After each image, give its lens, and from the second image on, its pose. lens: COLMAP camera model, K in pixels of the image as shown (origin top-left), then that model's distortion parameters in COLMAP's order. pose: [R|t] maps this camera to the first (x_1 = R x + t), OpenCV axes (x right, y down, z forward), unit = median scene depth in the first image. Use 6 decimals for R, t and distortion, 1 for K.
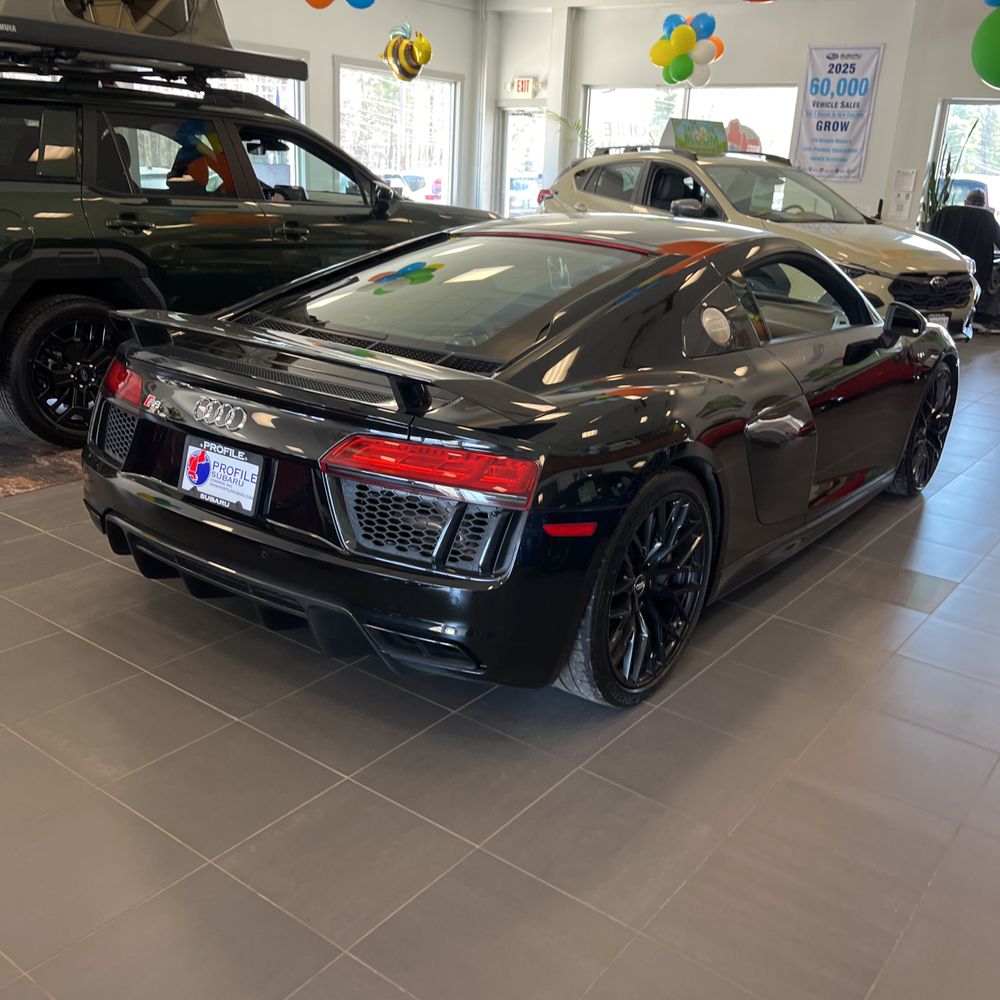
lens RADIAL K [[1016.3, 0, 499.3], [0, 1016.3, 516.1], [0, 0, 1]] dist [0.027727, -0.016140]
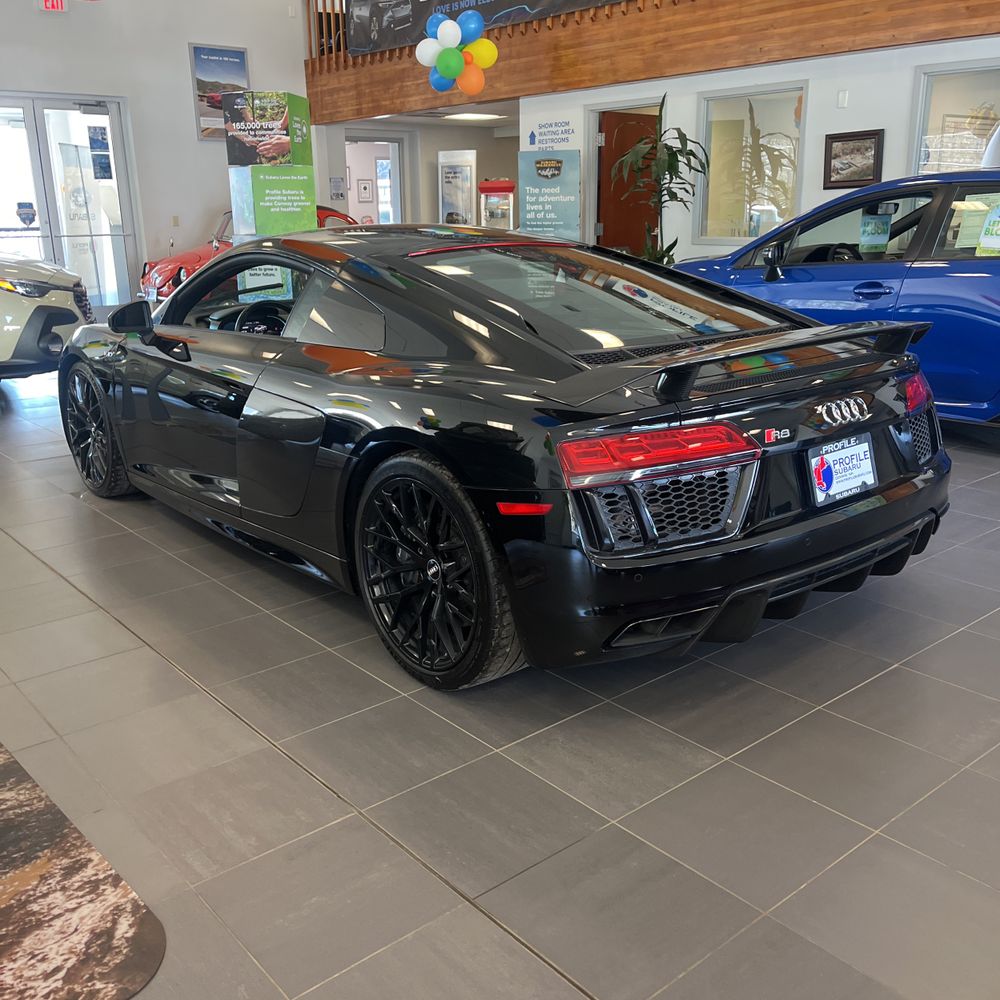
lens RADIAL K [[1020.9, 0, 501.3], [0, 1020.9, 505.1], [0, 0, 1]] dist [0.009196, 0.004263]
pose [[0.218914, -0.323830, 0.920440, -0.297975], [0.339342, 0.909704, 0.239345, -0.084512], [-0.914835, 0.259948, 0.309036, 0.224918]]
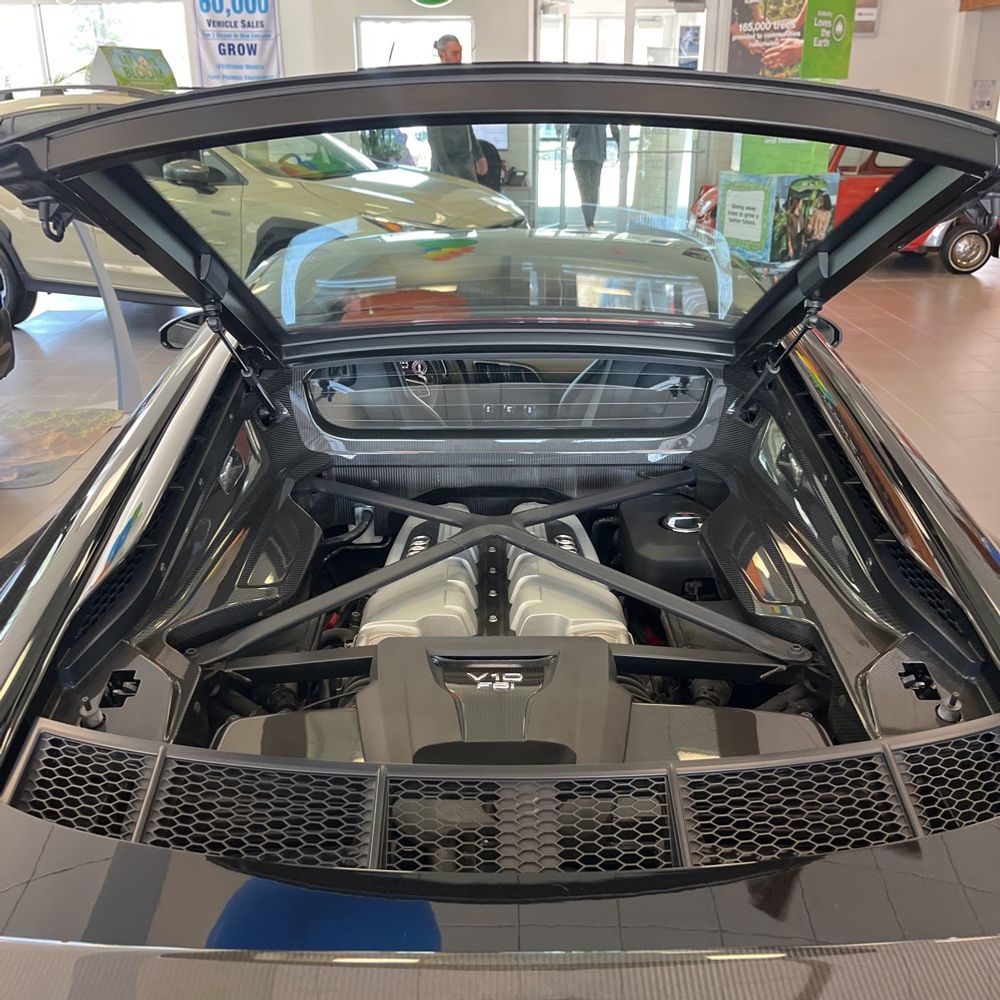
lens RADIAL K [[1013.4, 0, 500.0], [0, 1013.4, 500.0], [0, 0, 1]] dist [0.032349, -0.023741]
pose [[0.790910, -0.272321, 0.547999, -0.078444], [0.239638, 0.961832, 0.132109, -0.076412], [-0.563059, 0.026836, 0.825981, 0.173876]]
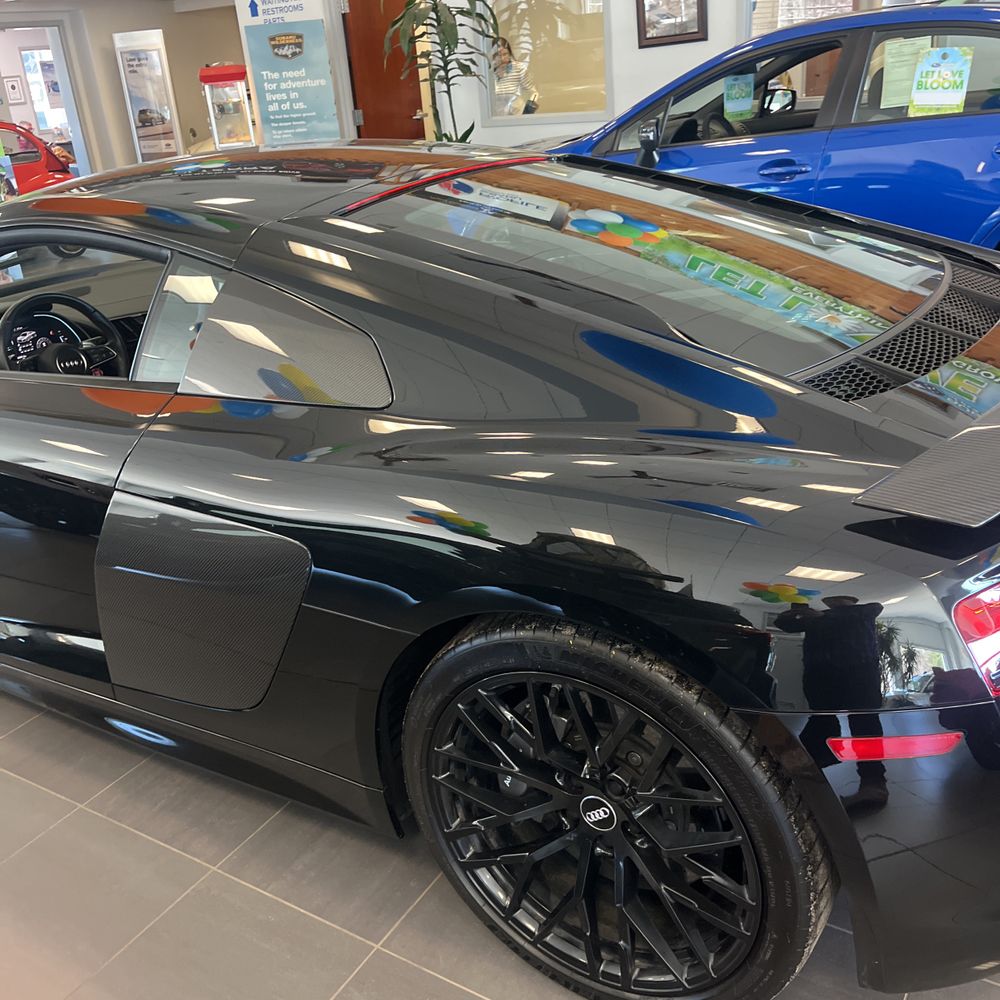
lens RADIAL K [[1013.4, 0, 500.0], [0, 1013.4, 500.0], [0, 0, 1]] dist [0.032349, -0.023741]
pose [[-0.095081, -0.430599, 0.897521, -0.184030], [0.397733, 0.810083, 0.430784, -0.111805], [-0.912561, 0.397933, 0.094240, 0.300494]]
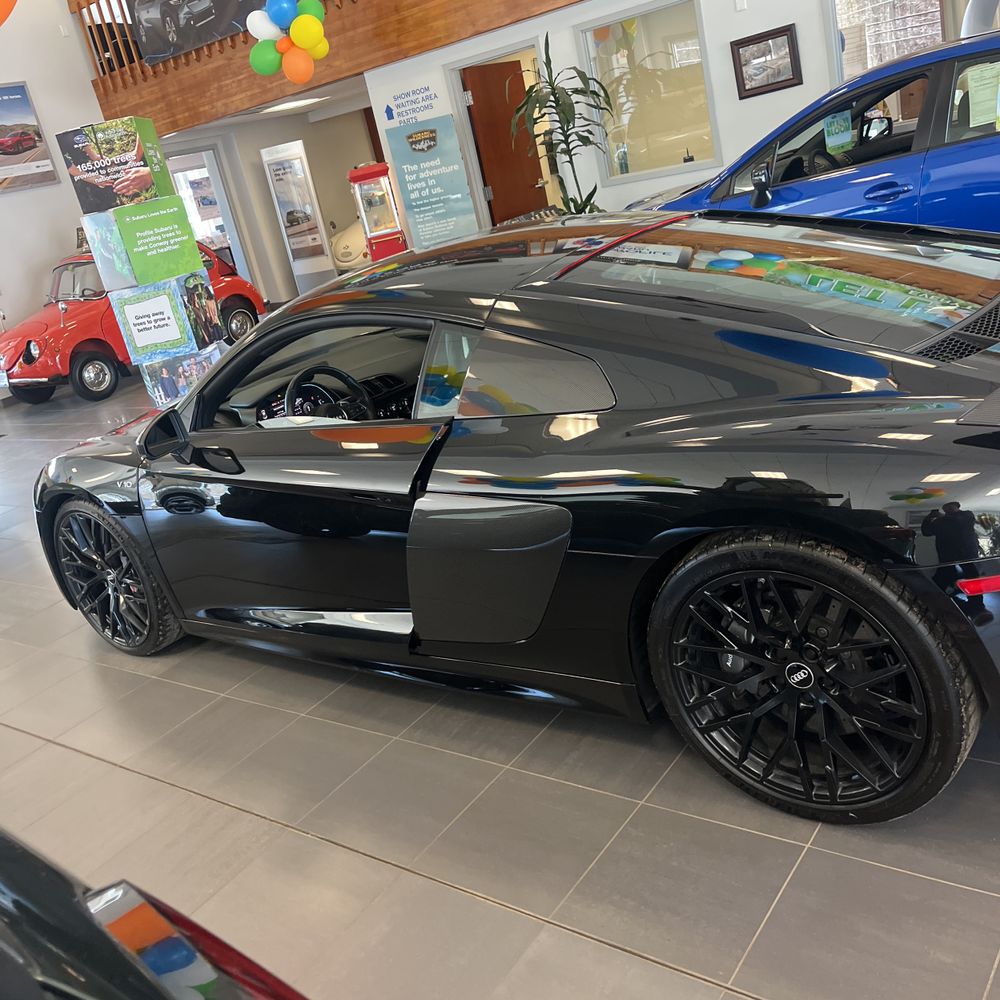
lens RADIAL K [[1015.5, 0, 502.8], [0, 1015.5, 487.8], [0, 0, 1]] dist [0.017205, -0.005346]
pose [[-0.019731, -0.369632, 0.928969, -0.240662], [0.521803, 0.788761, 0.324927, -0.131259], [-0.852838, 0.491150, 0.177312, 0.313667]]
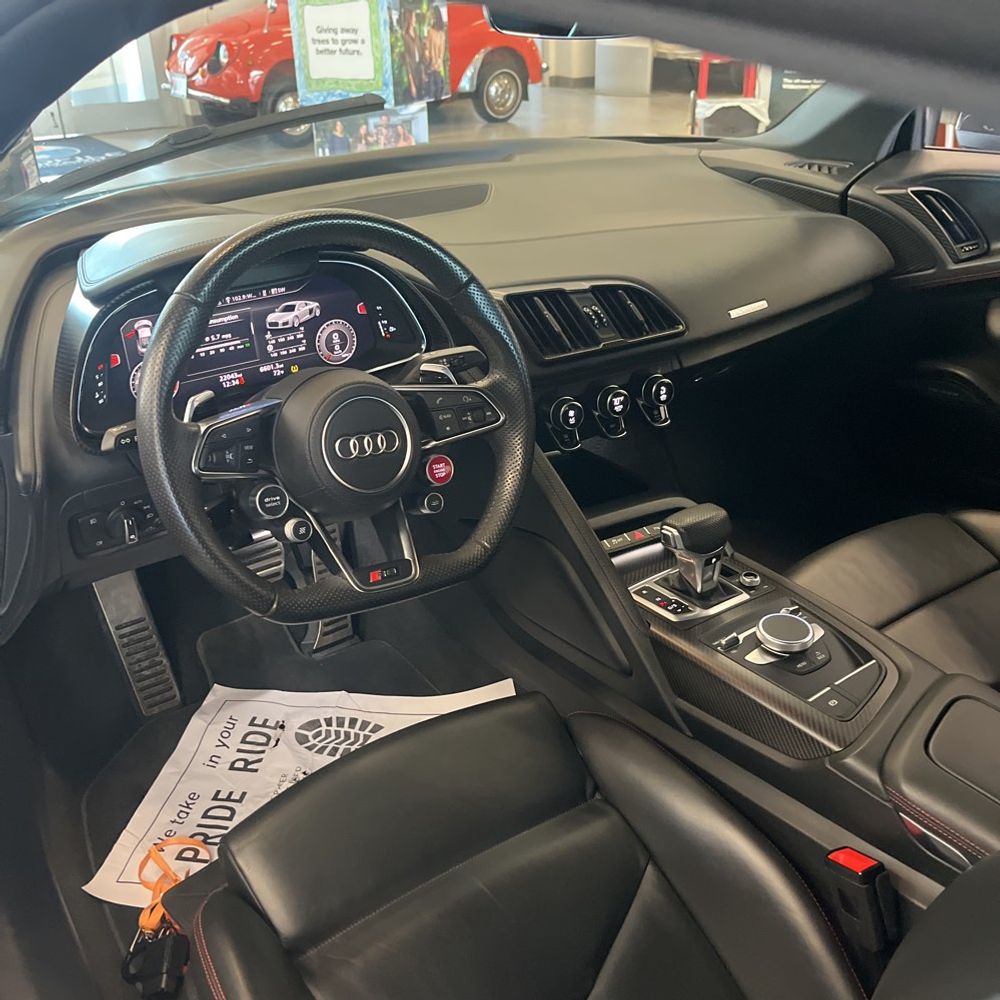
lens RADIAL K [[1020.9, 0, 501.3], [0, 1020.9, 505.1], [0, 0, 1]] dist [0.009196, 0.004263]
pose [[0.307799, -0.489881, 0.815645, -0.015959], [0.347352, 0.855951, 0.383009, -0.097420], [-0.885780, 0.165426, 0.433622, 0.357687]]
